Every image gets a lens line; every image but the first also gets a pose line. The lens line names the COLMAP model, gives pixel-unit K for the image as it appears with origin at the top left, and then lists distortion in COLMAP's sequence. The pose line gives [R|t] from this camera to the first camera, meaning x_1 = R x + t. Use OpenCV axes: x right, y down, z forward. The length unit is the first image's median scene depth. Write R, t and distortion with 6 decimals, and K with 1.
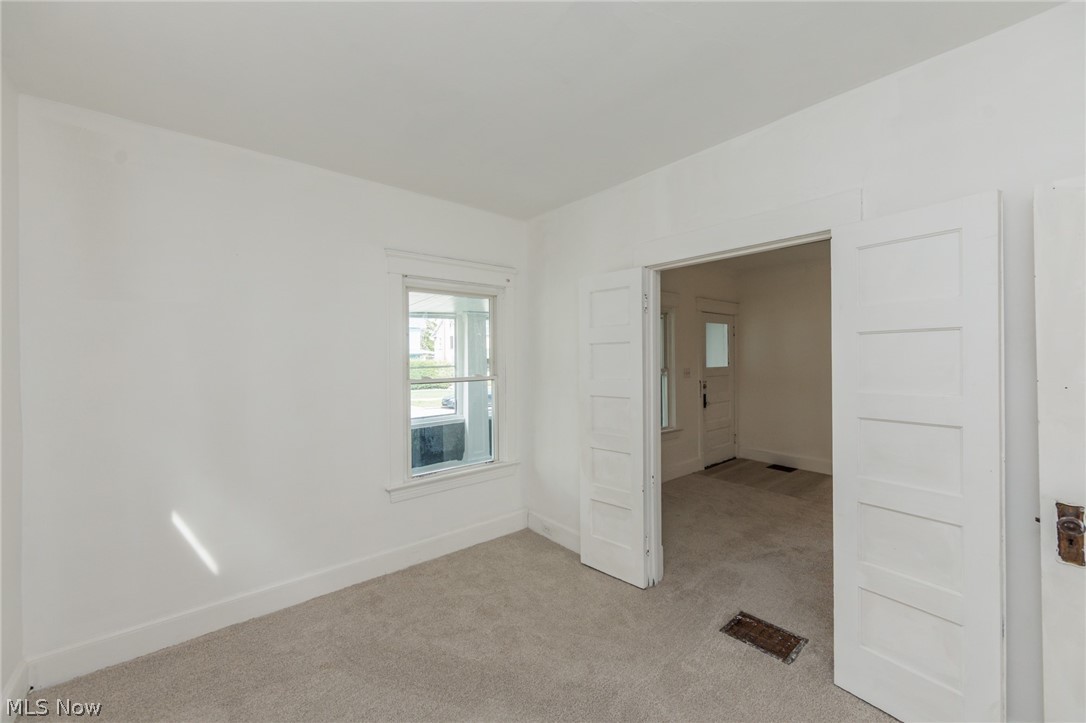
lens RADIAL K [[430.3, 0, 546.7], [0, 430.3, 361.5], [0, 0, 1]] dist [0.012796, -0.000459]
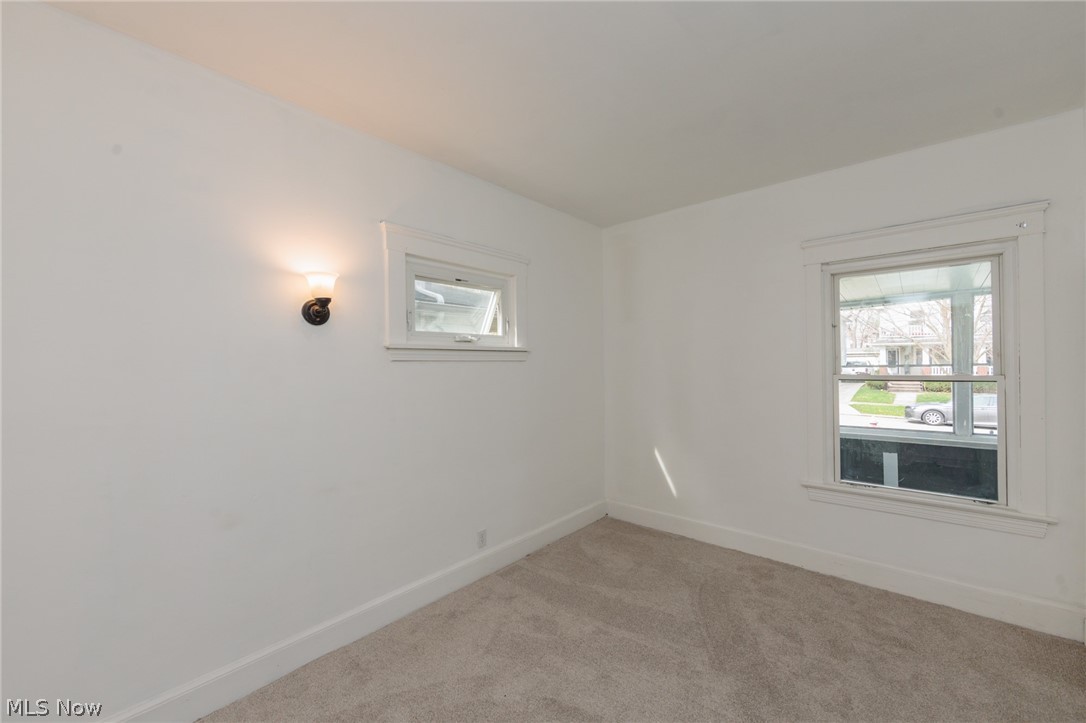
lens RADIAL K [[430.3, 0, 542.1], [0, 430.3, 359.3], [0, 0, 1]] dist [0.012796, -0.000459]
pose [[0.150133, -0.005811, -0.988649, 0.530523], [0.004031, 0.999978, -0.005265, 0.011740], [0.988658, -0.003194, 0.150153, 0.252313]]
